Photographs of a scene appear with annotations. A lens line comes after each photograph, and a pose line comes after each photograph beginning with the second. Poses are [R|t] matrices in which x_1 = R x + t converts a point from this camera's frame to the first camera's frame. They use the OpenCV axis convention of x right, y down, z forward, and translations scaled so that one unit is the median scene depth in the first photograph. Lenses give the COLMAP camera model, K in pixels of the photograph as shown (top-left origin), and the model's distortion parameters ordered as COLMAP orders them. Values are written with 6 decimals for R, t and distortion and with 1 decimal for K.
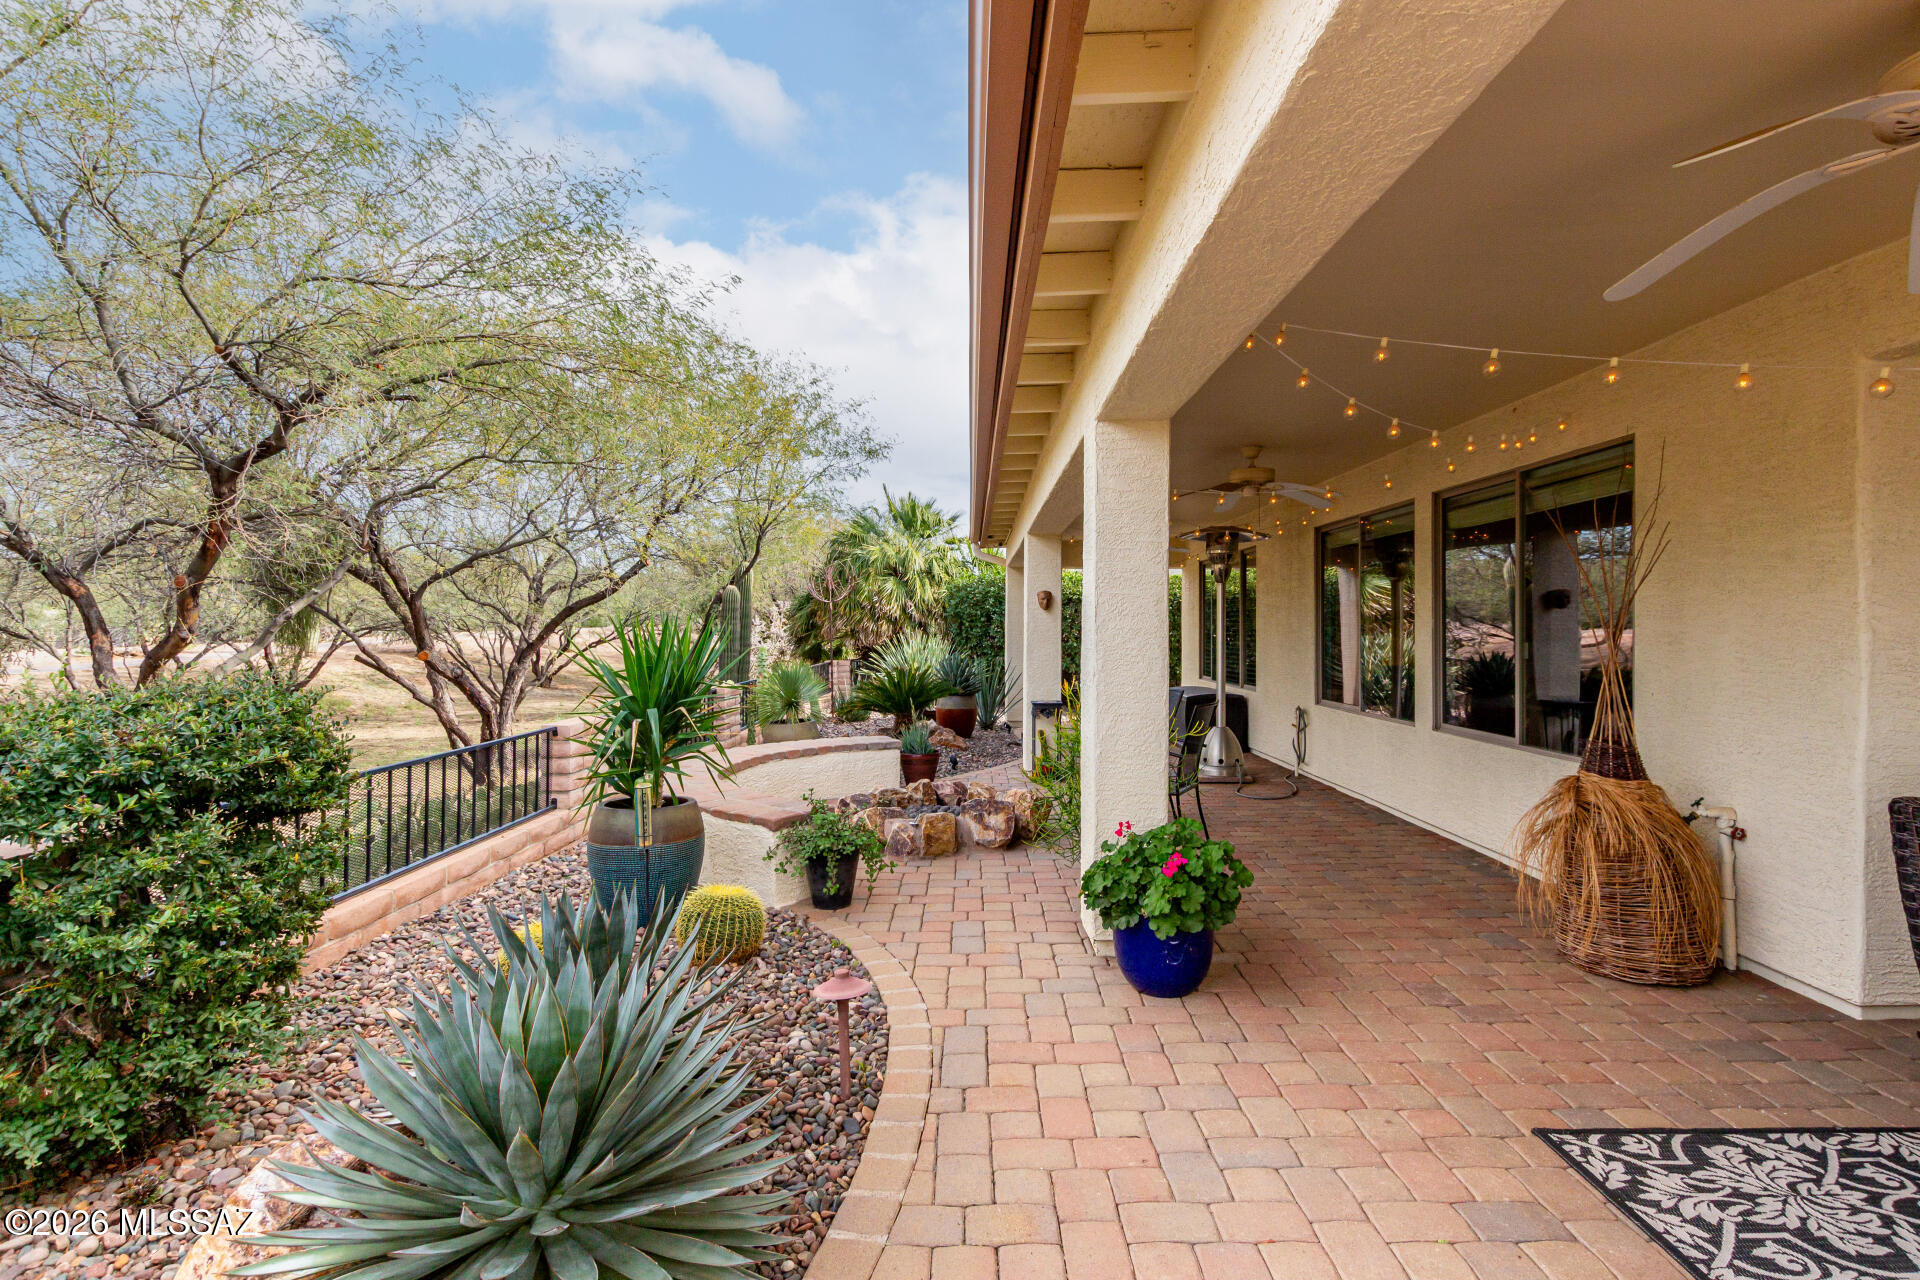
lens RADIAL K [[937.8, 0, 960.0], [0, 937.8, 640.0], [0, 0, 1]] dist [-0.000899, -0.001257]
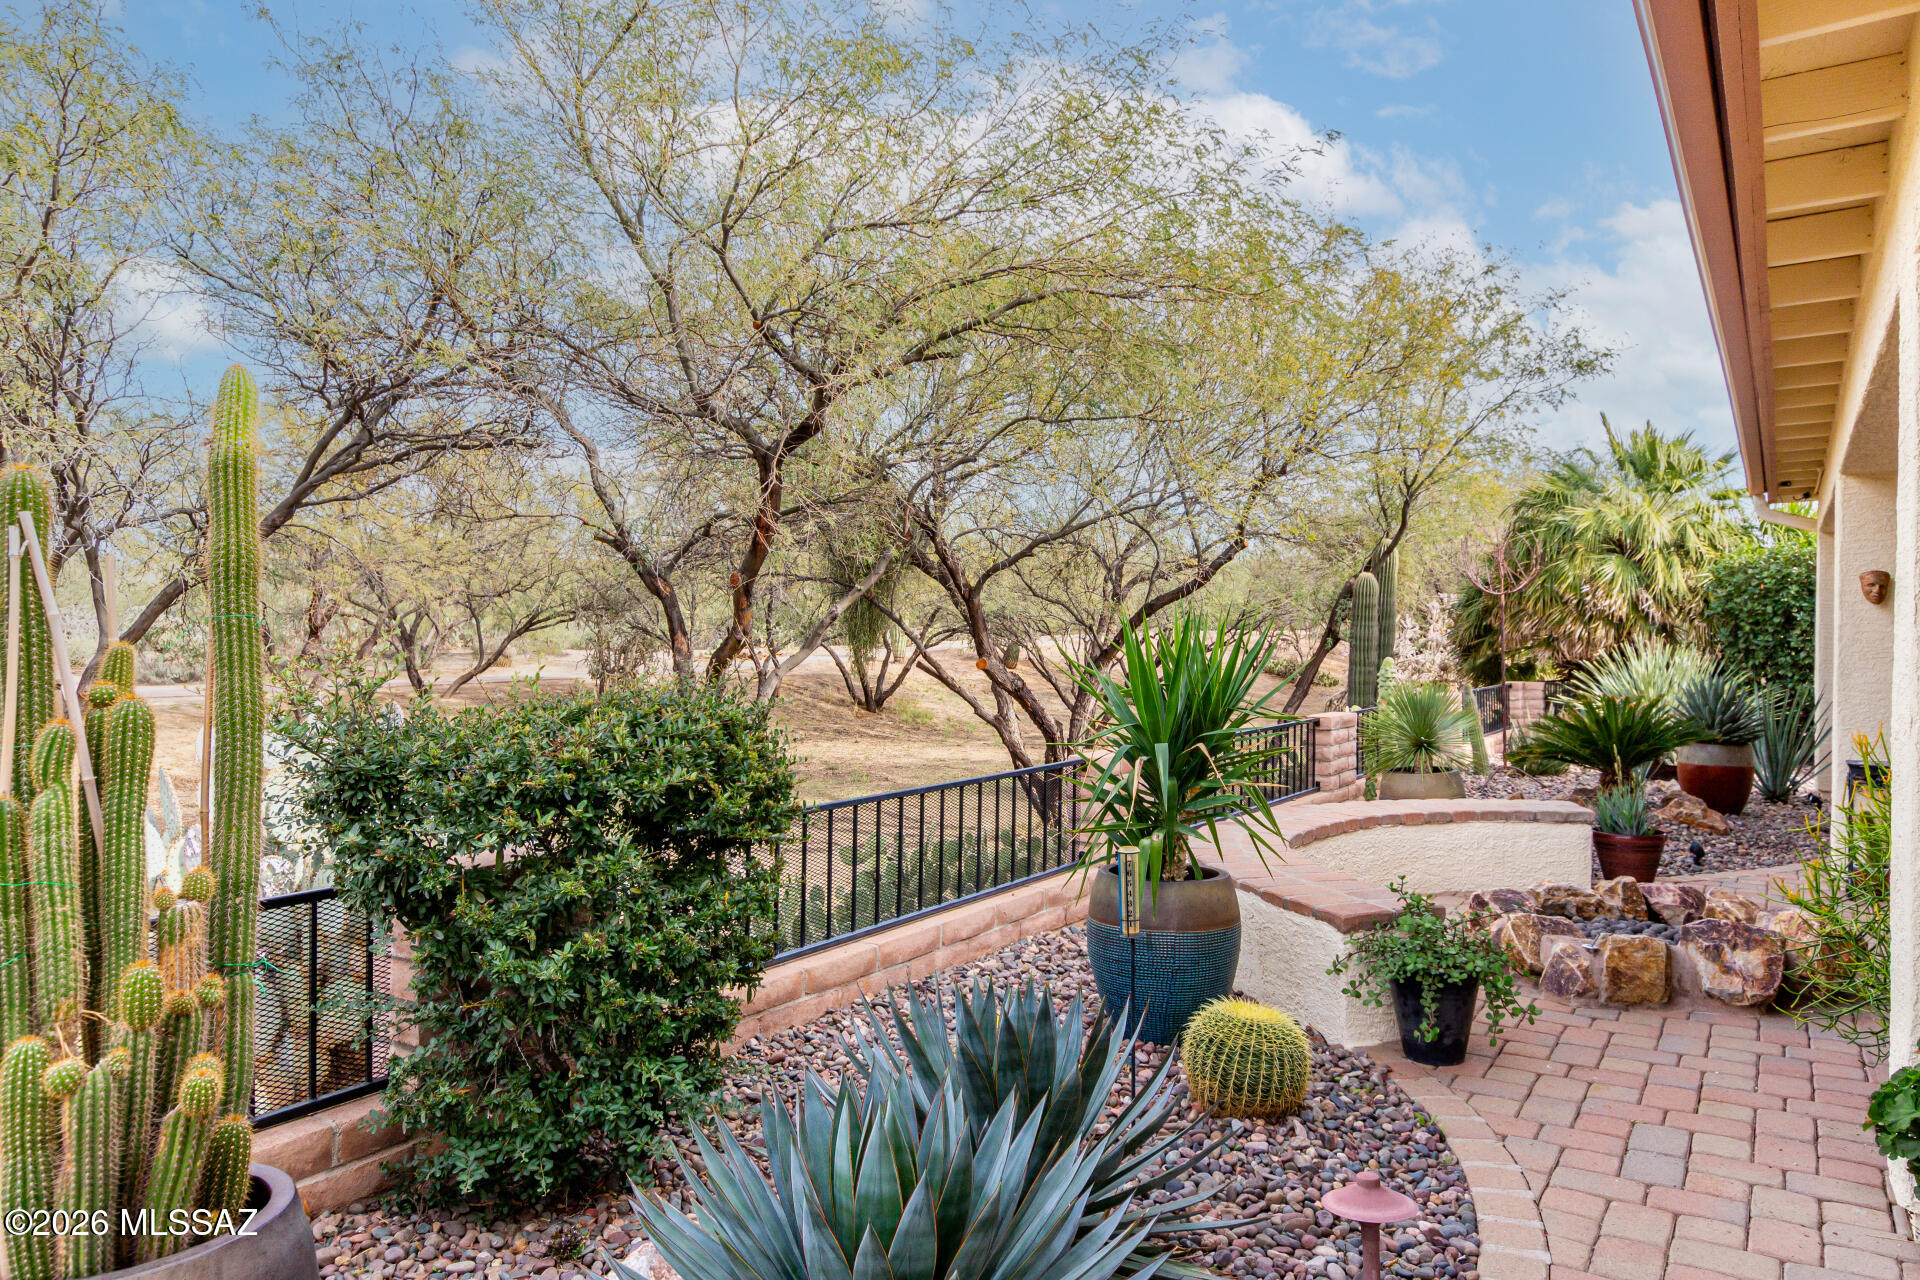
lens RADIAL K [[1277.8, 0, 960.0], [0, 1277.8, 640.0], [0, 0, 1]] dist [-0.014491, 0.000236]
pose [[0.846090, 0.008451, -0.532973, 0.044137], [-0.011960, 0.999924, -0.003130, -0.000928], [0.532906, 0.009023, 0.846127, 0.058416]]
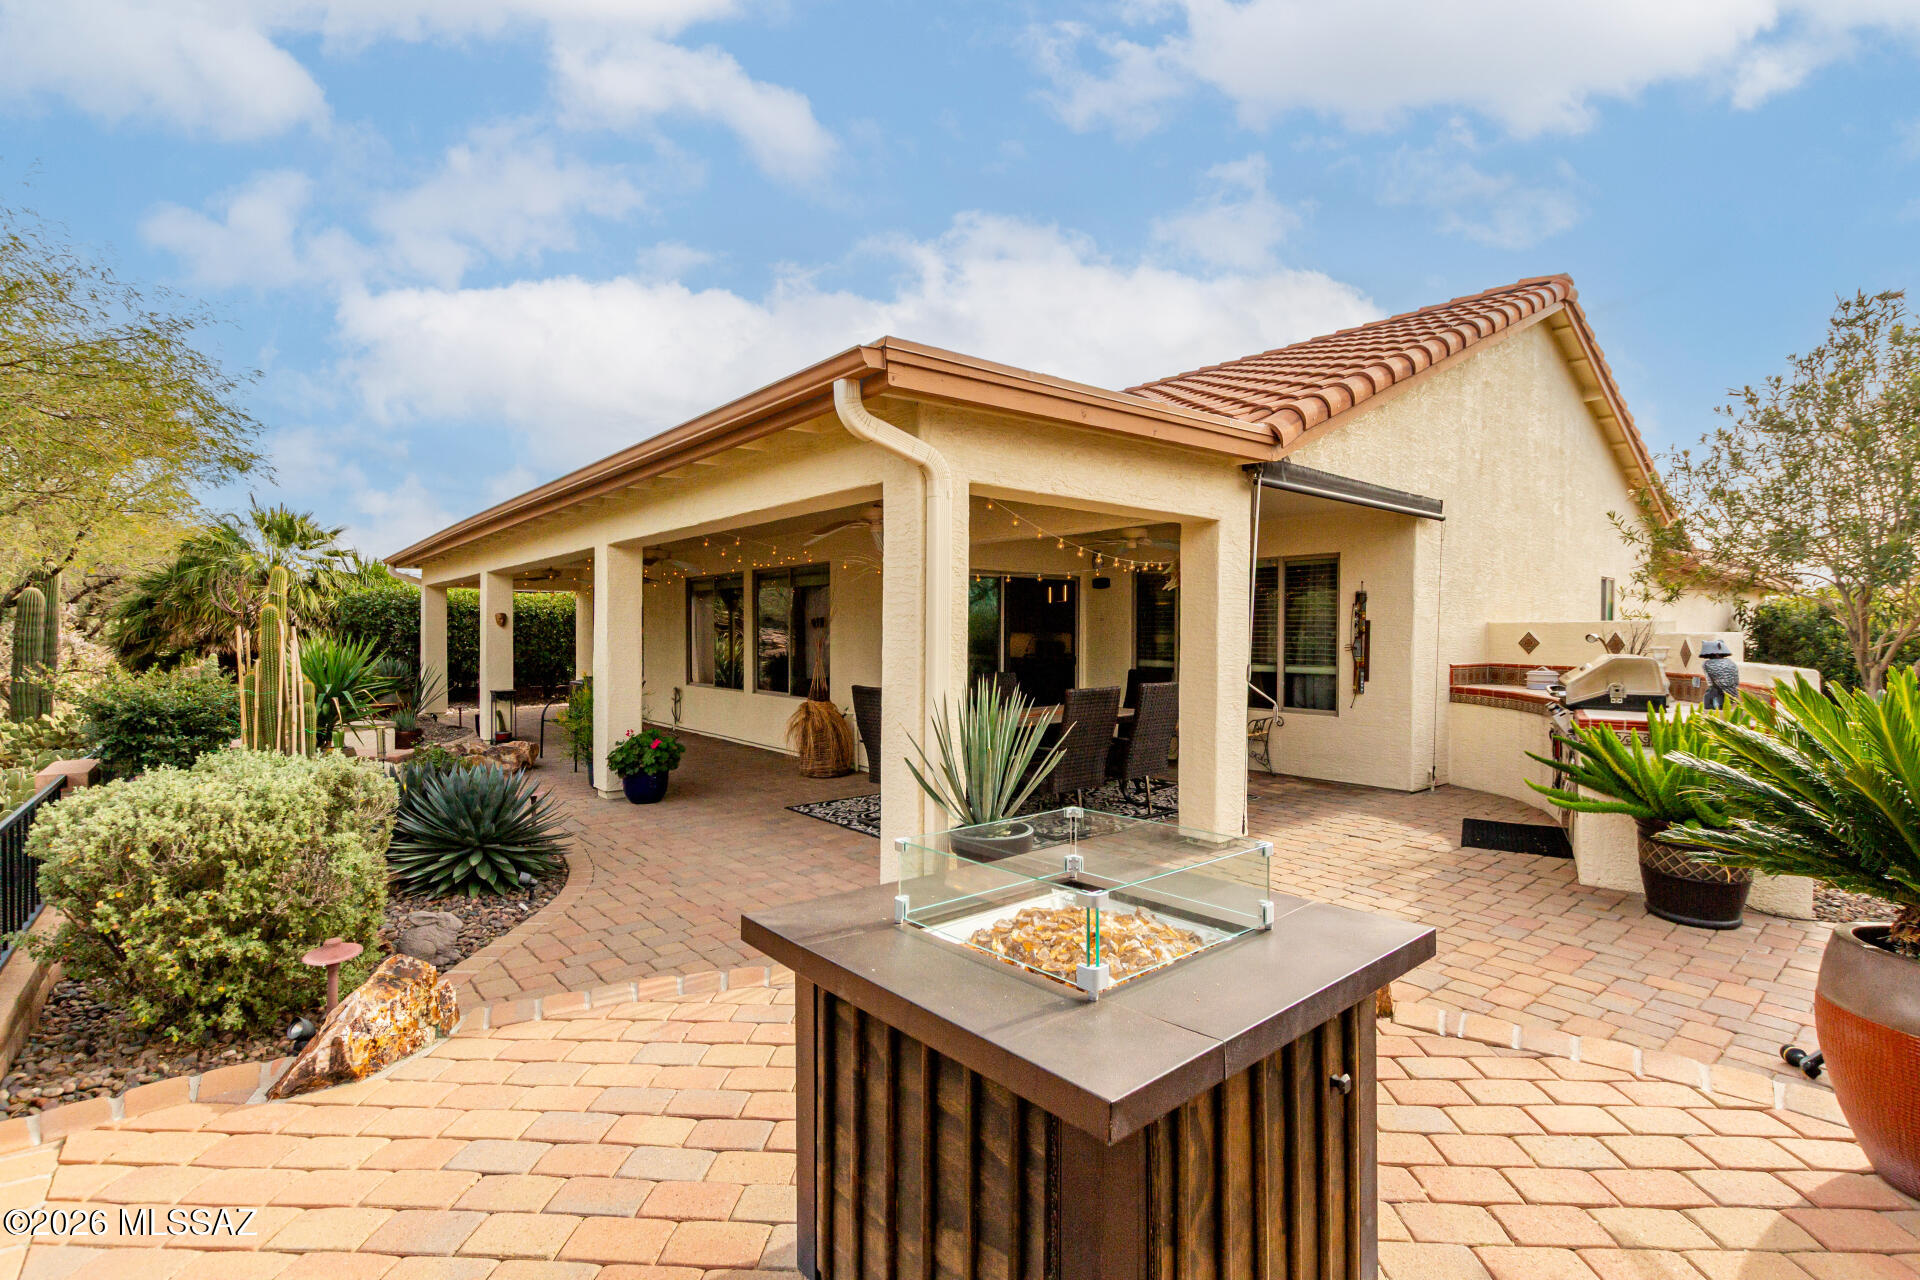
lens RADIAL K [[877.6, 0, 968.1], [0, 877.6, 634.8], [0, 0, 1]] dist [0.002162, -0.000409]
pose [[0.754891, 0.002900, 0.655843, -0.402536], [0.002844, 0.999966, -0.007696, -0.011169], [-0.655844, 0.007675, 0.754858, -0.765124]]
